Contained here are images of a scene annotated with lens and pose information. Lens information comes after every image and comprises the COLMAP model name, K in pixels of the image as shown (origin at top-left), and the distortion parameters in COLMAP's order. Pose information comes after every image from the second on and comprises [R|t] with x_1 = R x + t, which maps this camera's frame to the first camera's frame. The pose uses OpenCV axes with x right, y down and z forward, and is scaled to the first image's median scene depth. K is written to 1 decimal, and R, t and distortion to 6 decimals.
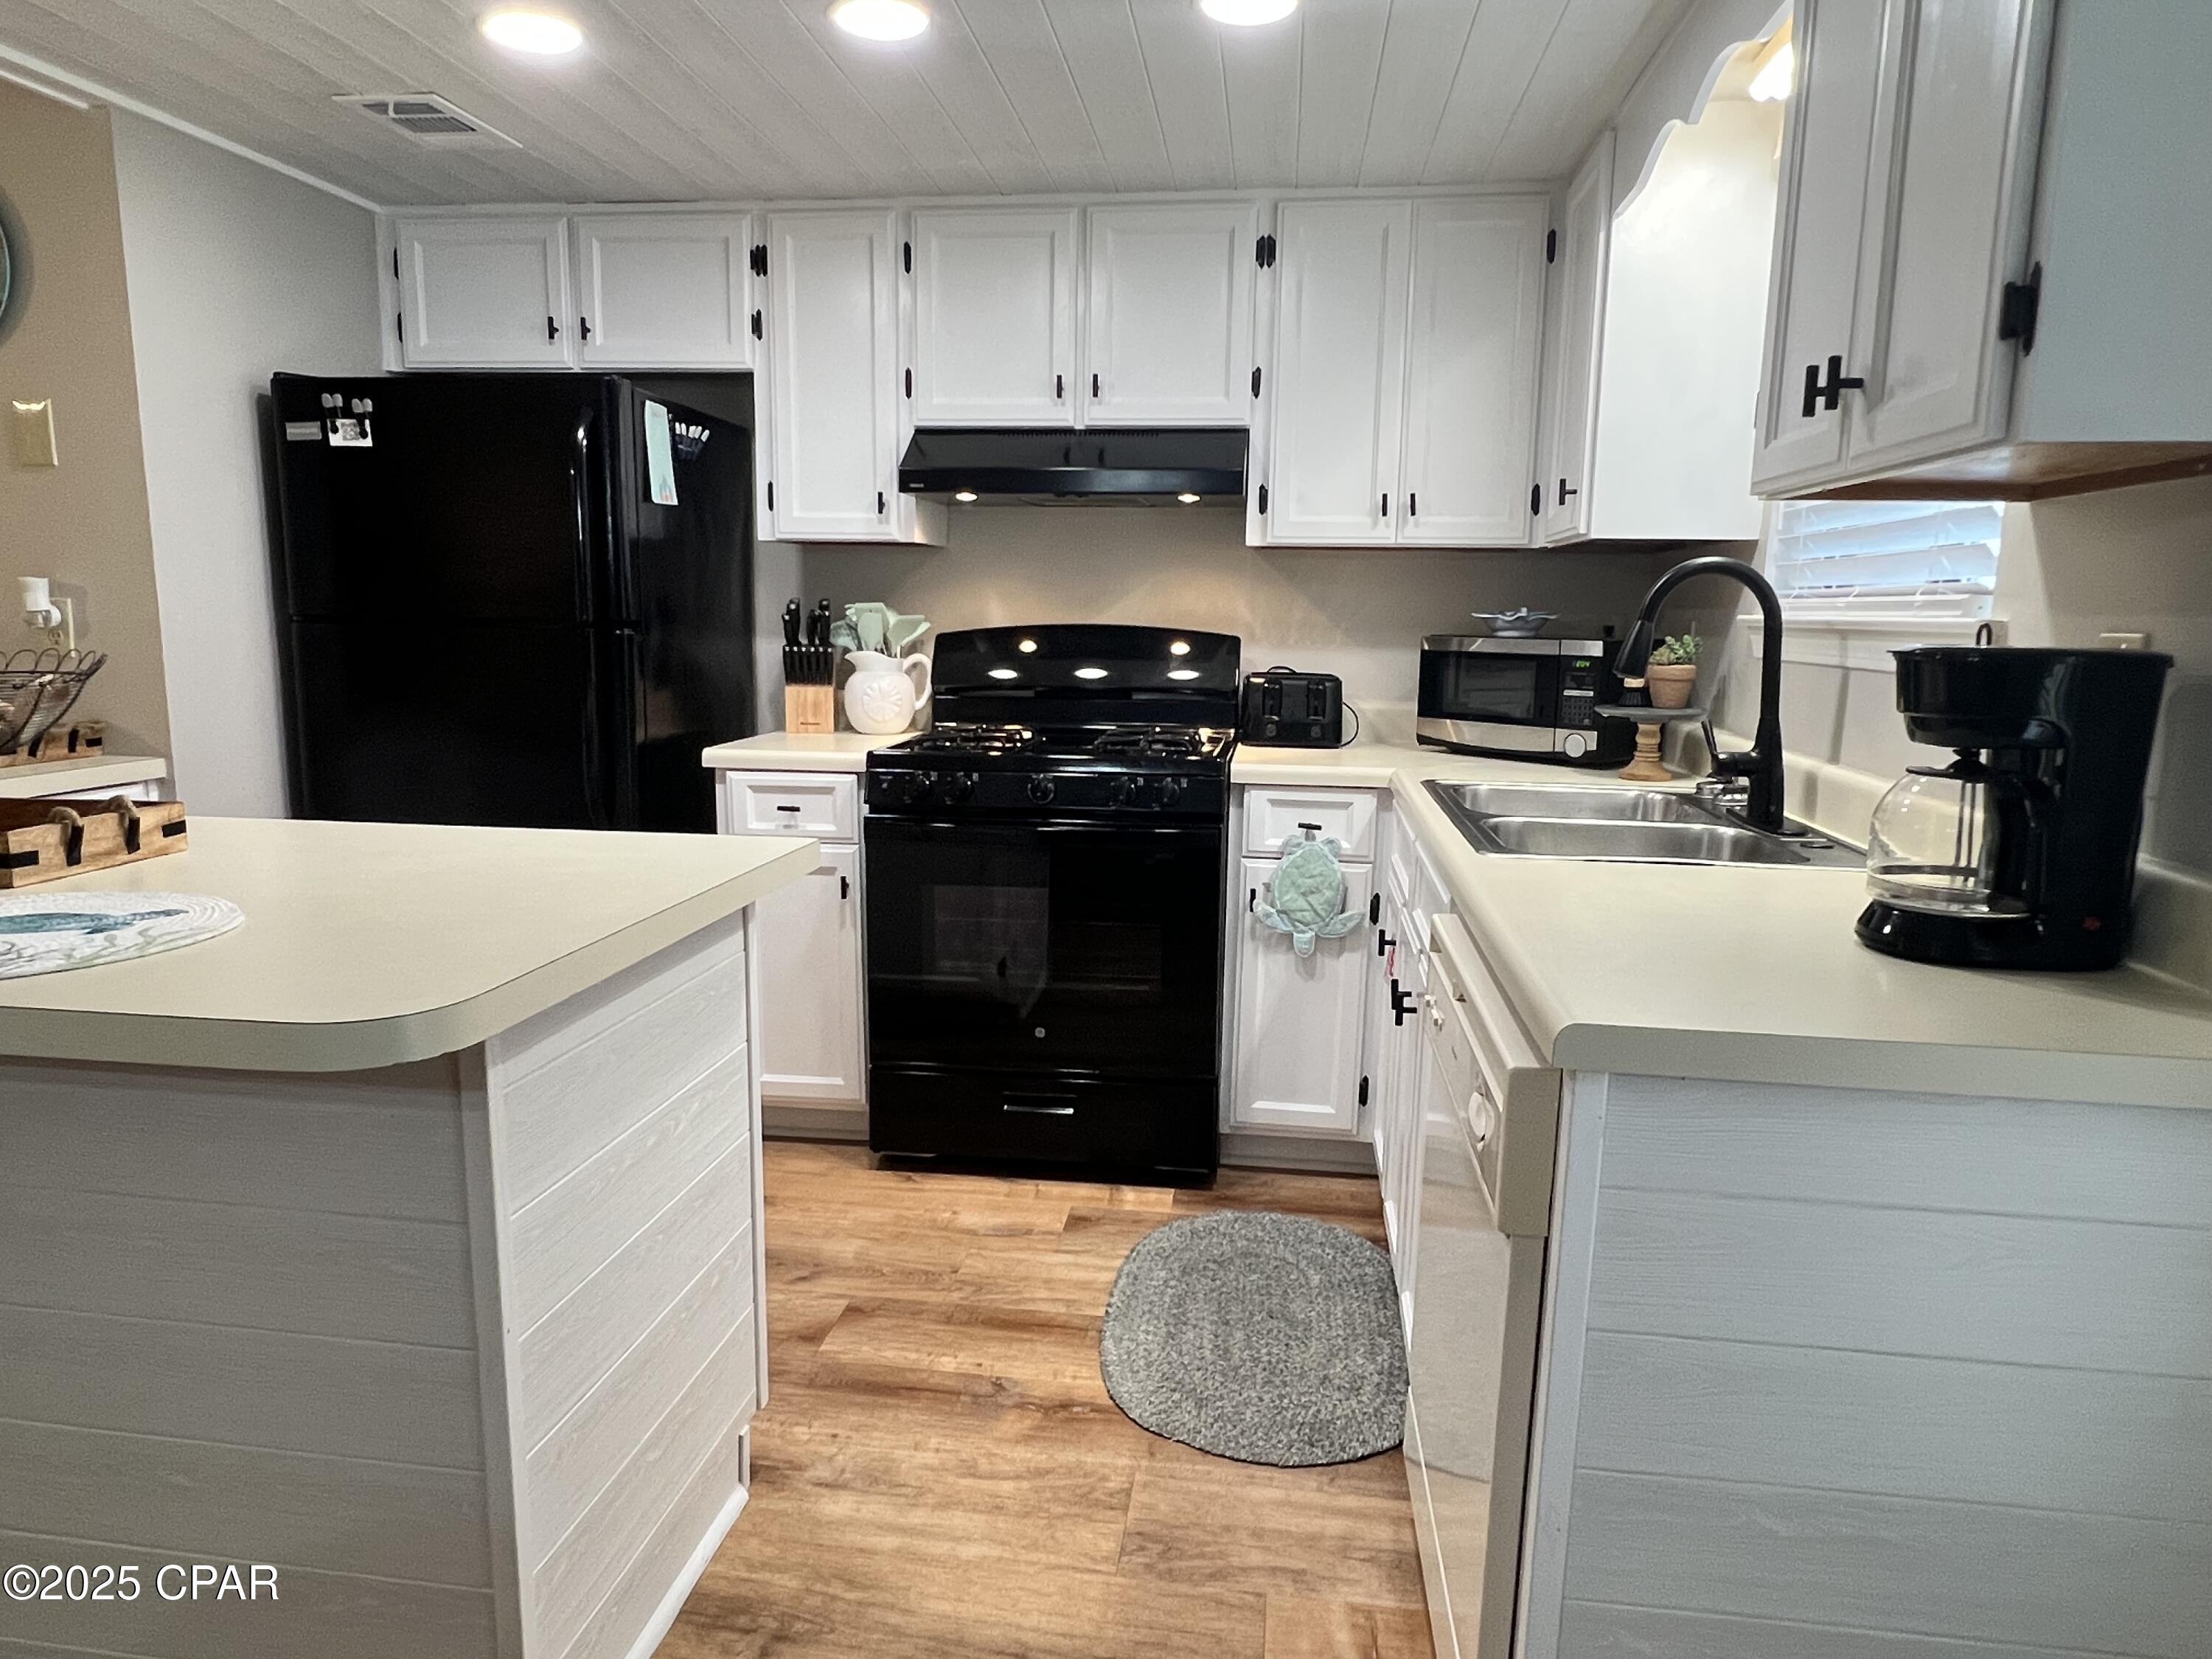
lens RADIAL K [[1406.8, 0, 1098.2], [0, 1406.8, 845.9], [0, 0, 1]] dist [-0.003539, 0.002417]
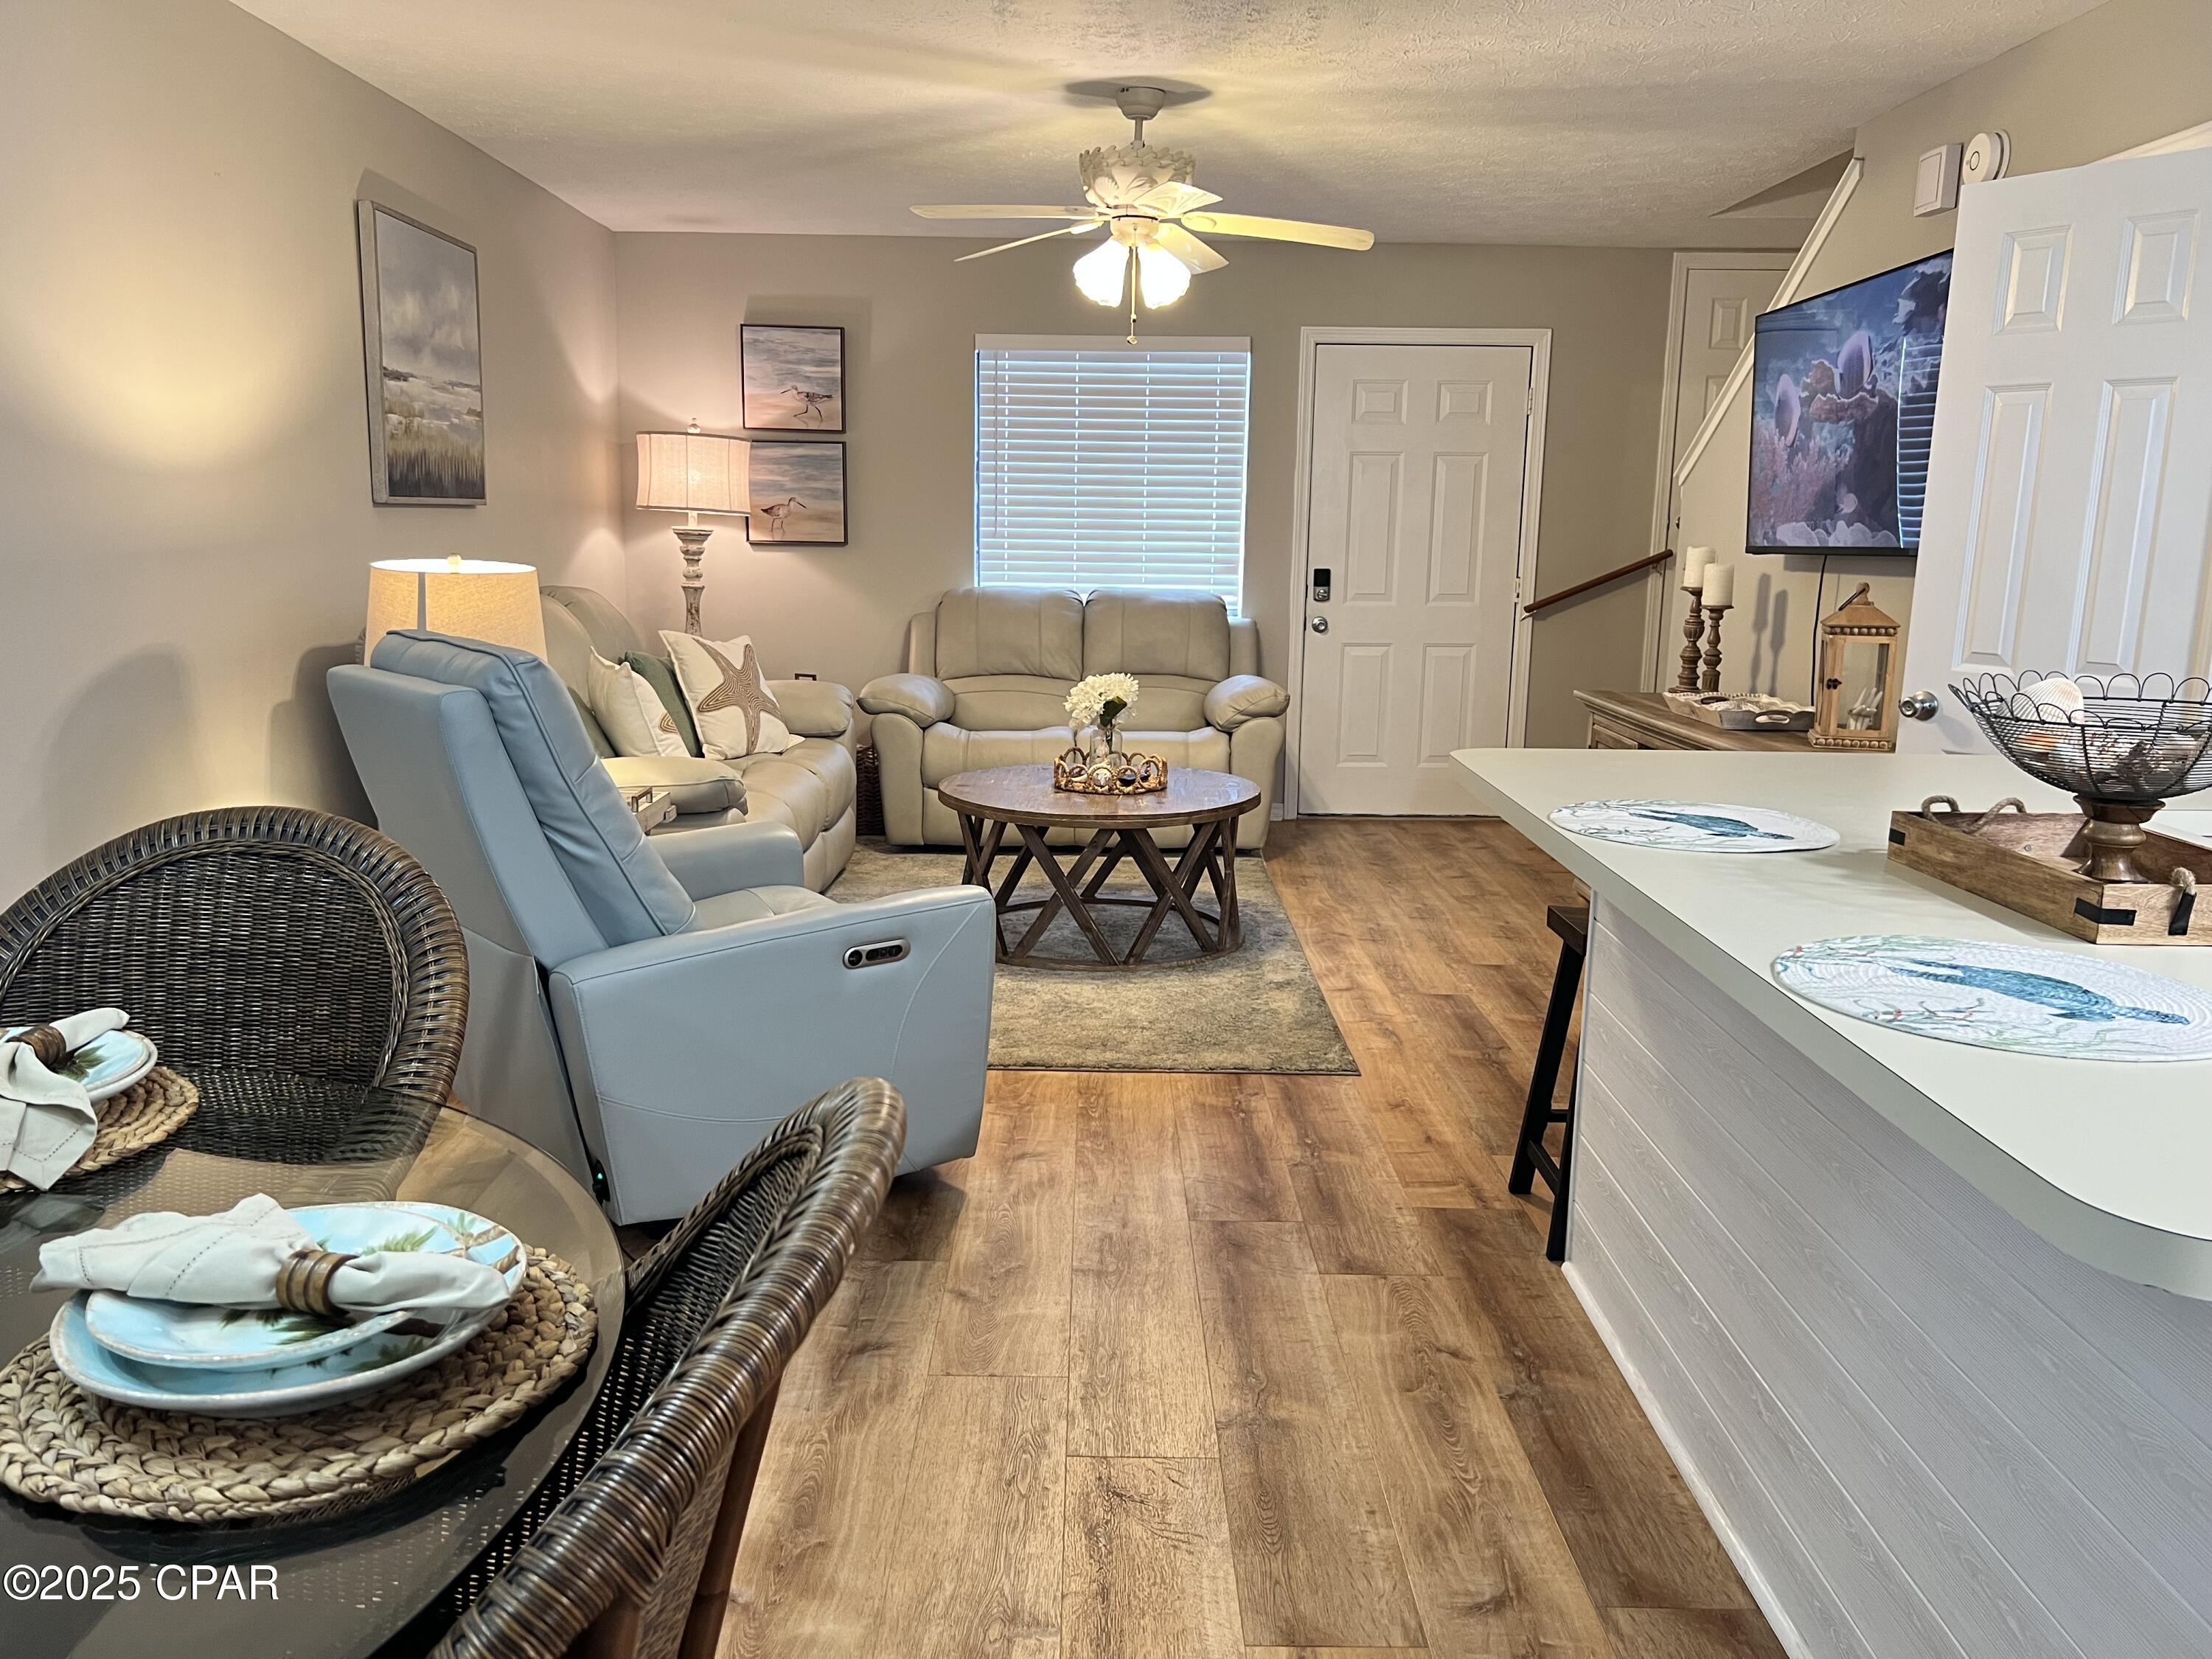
lens RADIAL K [[1681.6, 0, 1082.7], [0, 1681.6, 839.6], [0, 0, 1]] dist [0.042815, -0.052709]
pose [[0.128424, 0.180813, -0.975097, 0.116752], [-0.179798, 0.971190, 0.156408, -0.048827], [0.975285, 0.155234, 0.157234, 0.086422]]
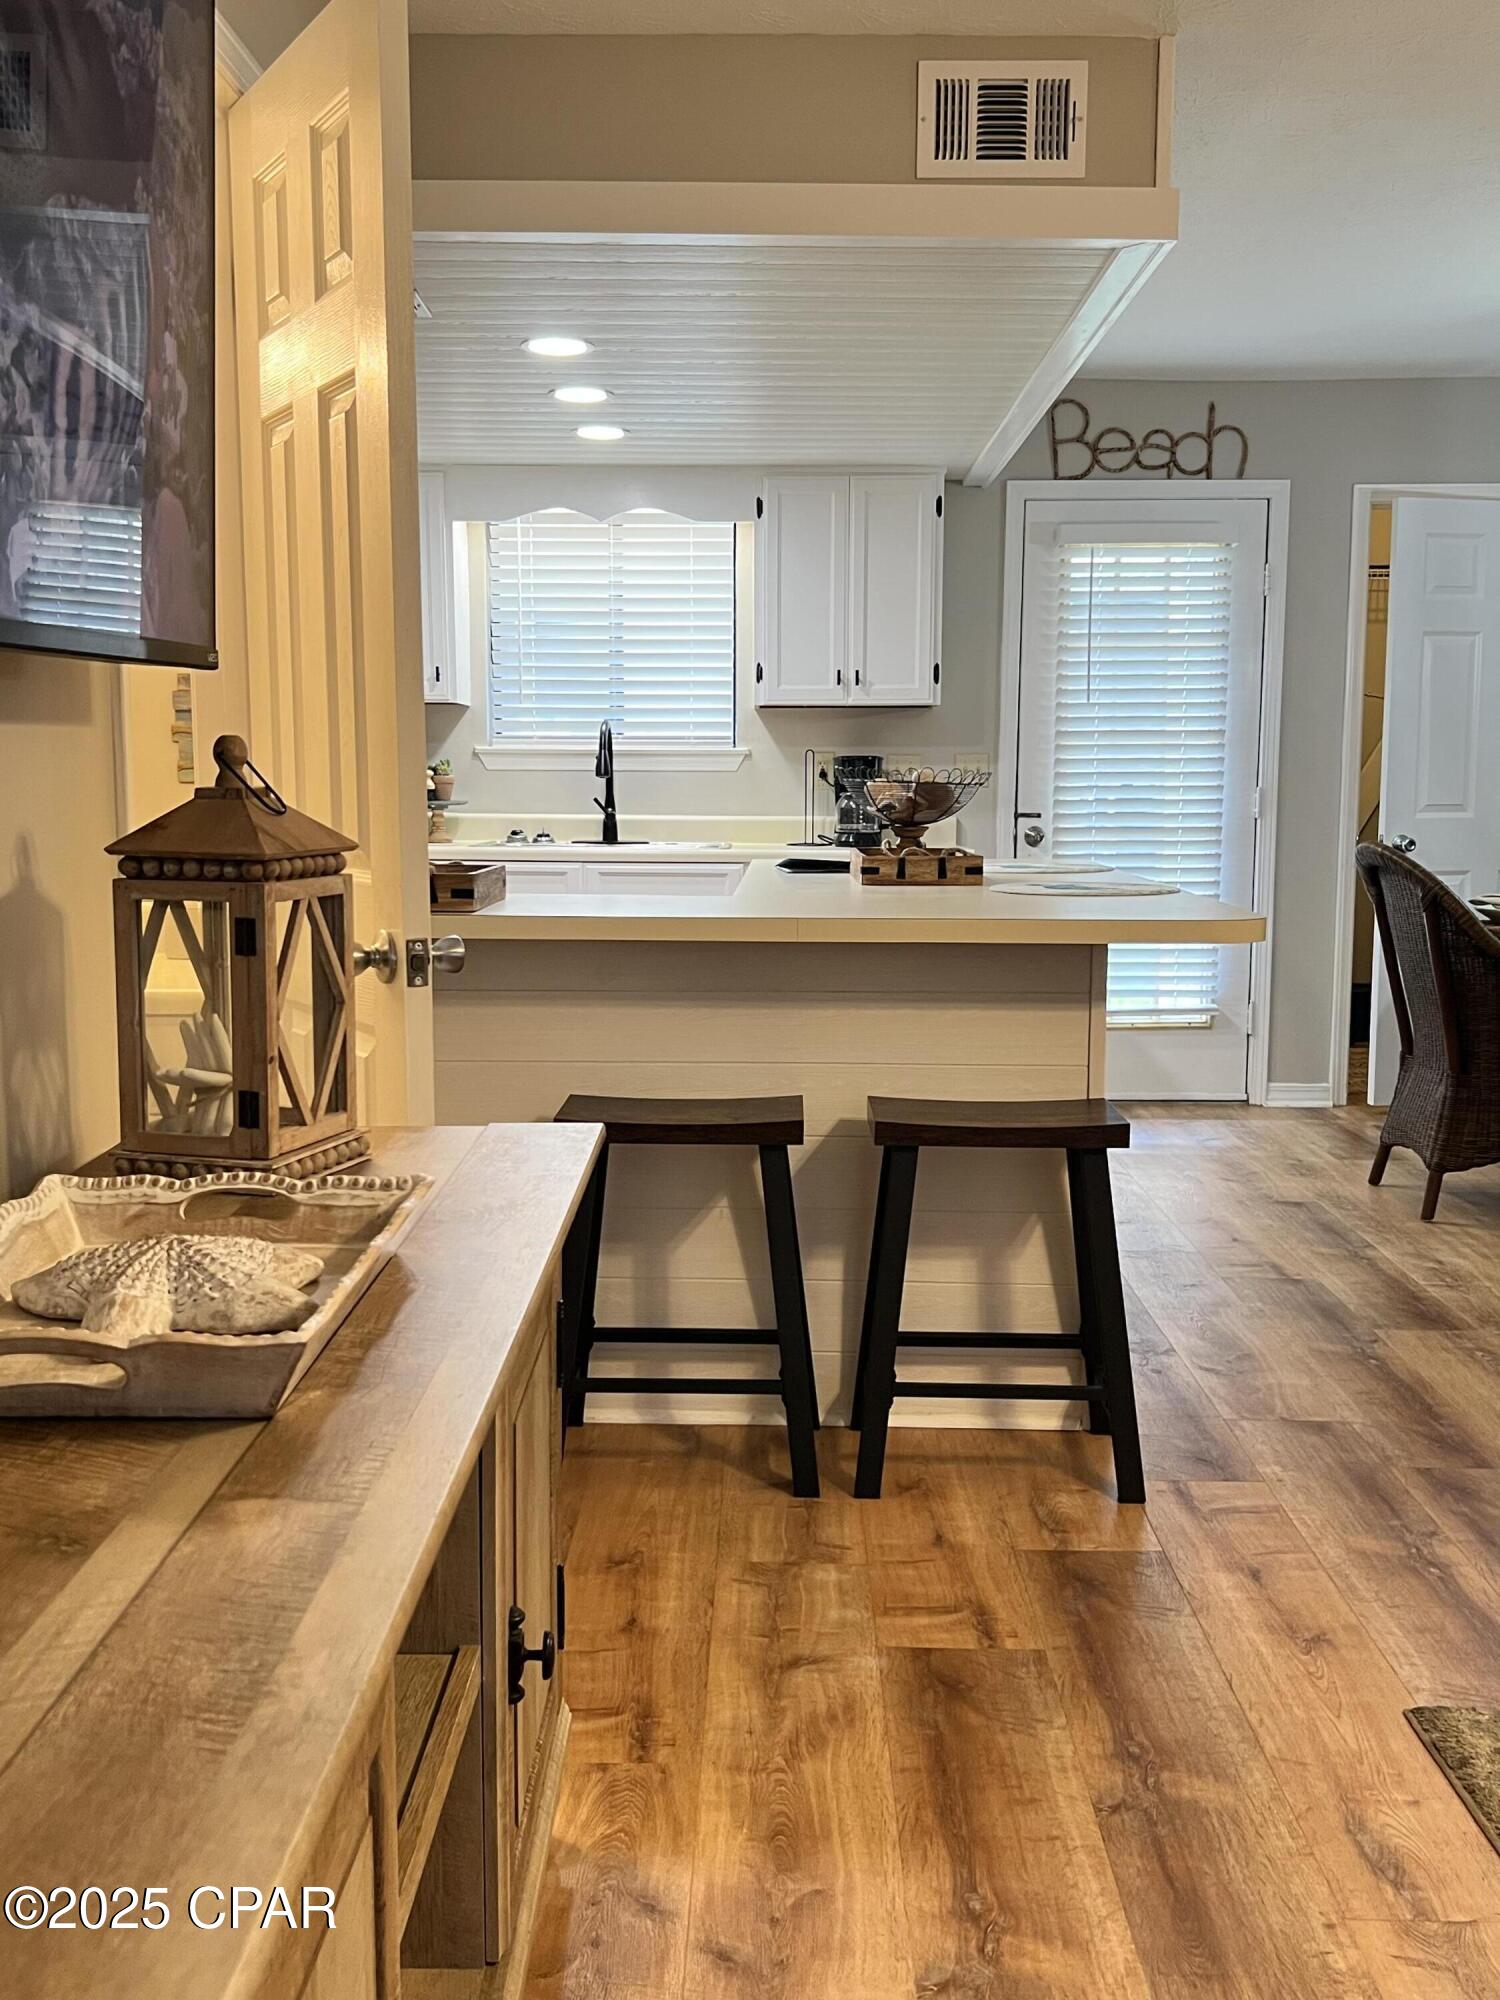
lens RADIAL K [[1962.6, 0, 747.0], [0, 1962.6, 1002.9], [0, 0, 1]] dist [0.000845, 0.000000]
pose [[-0.117006, -0.127025, 0.984974, -1.995020], [0.159478, 0.976513, 0.144878, -0.137707], [-0.980243, 0.174033, -0.094000, 0.885095]]
